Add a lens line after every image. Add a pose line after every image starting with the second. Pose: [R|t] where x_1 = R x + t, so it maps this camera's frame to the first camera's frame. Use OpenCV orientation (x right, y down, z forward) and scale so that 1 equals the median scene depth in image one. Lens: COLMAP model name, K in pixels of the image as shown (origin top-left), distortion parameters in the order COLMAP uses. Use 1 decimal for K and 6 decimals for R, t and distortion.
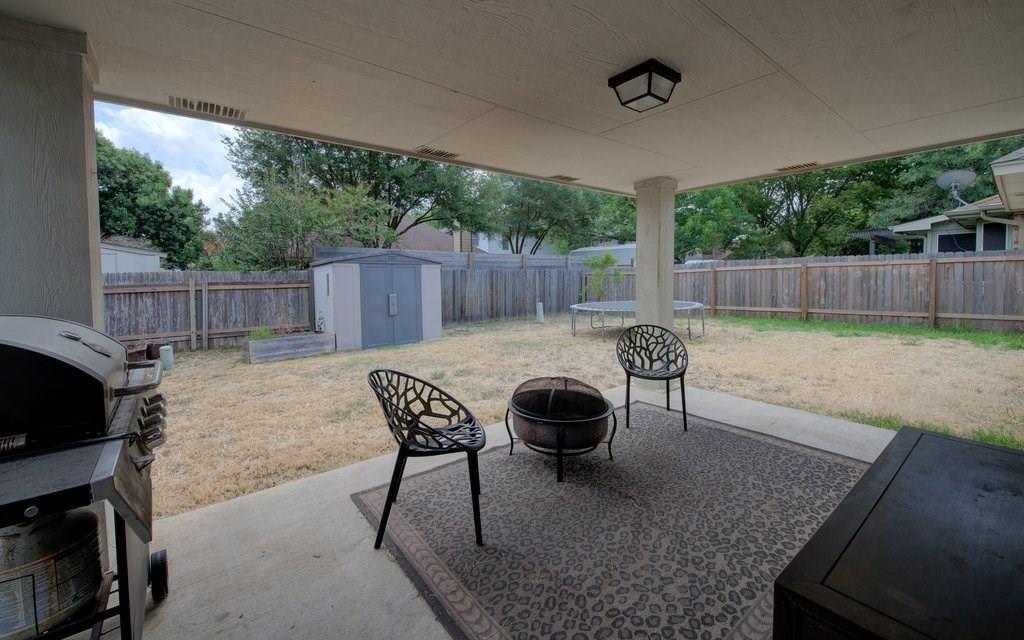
lens RADIAL K [[414.9, 0, 502.6], [0, 414.9, 294.2], [0, 0, 1]] dist [0.003202, 0.000129]
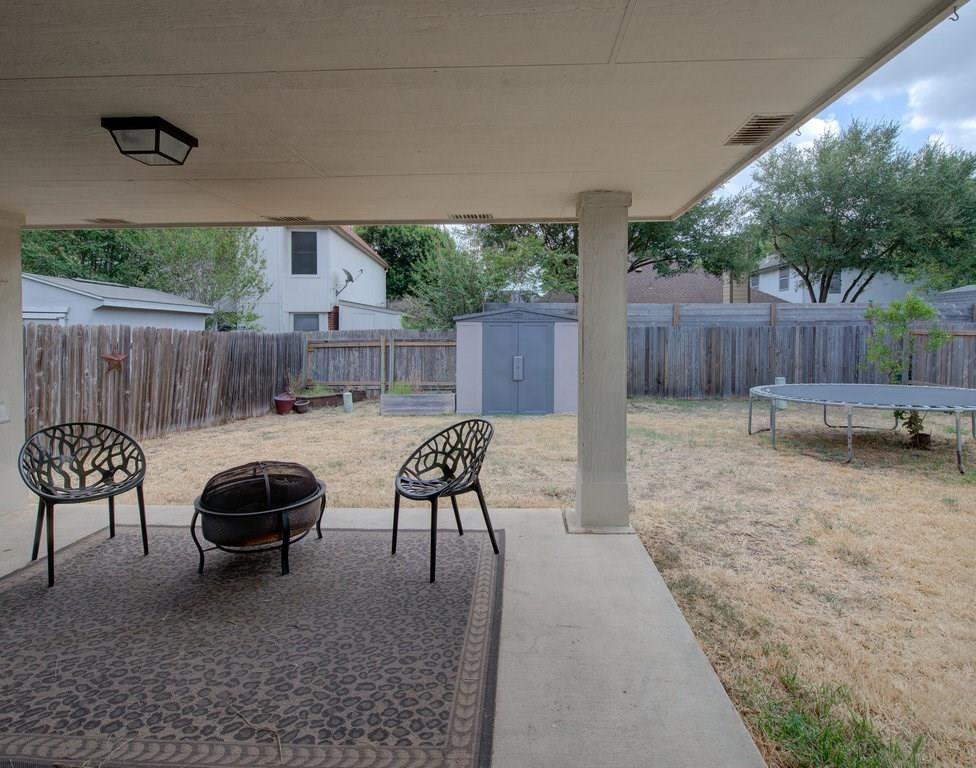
lens RADIAL K [[500.2, 0, 492.1], [0, 500.2, 344.7], [0, 0, 1]] dist [0.009702, -0.003593]
pose [[0.749456, 0.024936, -0.661585, 0.395294], [-0.034119, 0.999417, -0.000982, -0.022025], [0.661175, 0.023308, 0.749870, 0.169400]]
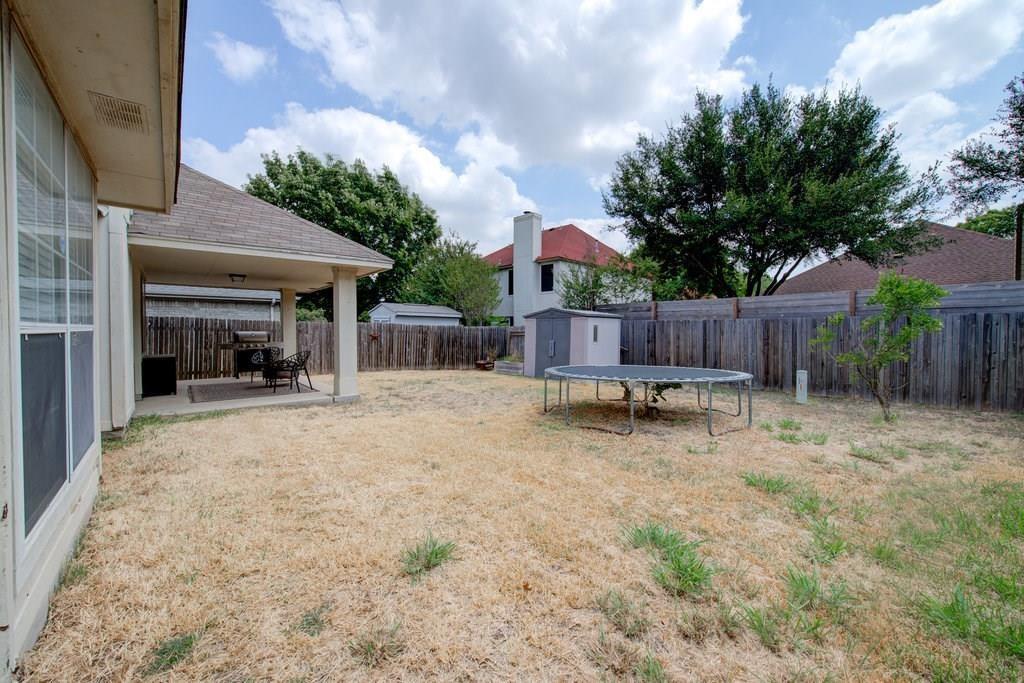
lens RADIAL K [[398.7, 0, 509.5], [0, 398.7, 333.5], [0, 0, 1]] dist [0.005241, 0.000203]
pose [[0.032079, 0.015556, -0.999364, 1.000817], [-0.045945, 0.998845, 0.014073, -0.034255], [0.998429, 0.045465, 0.032757, 0.819671]]
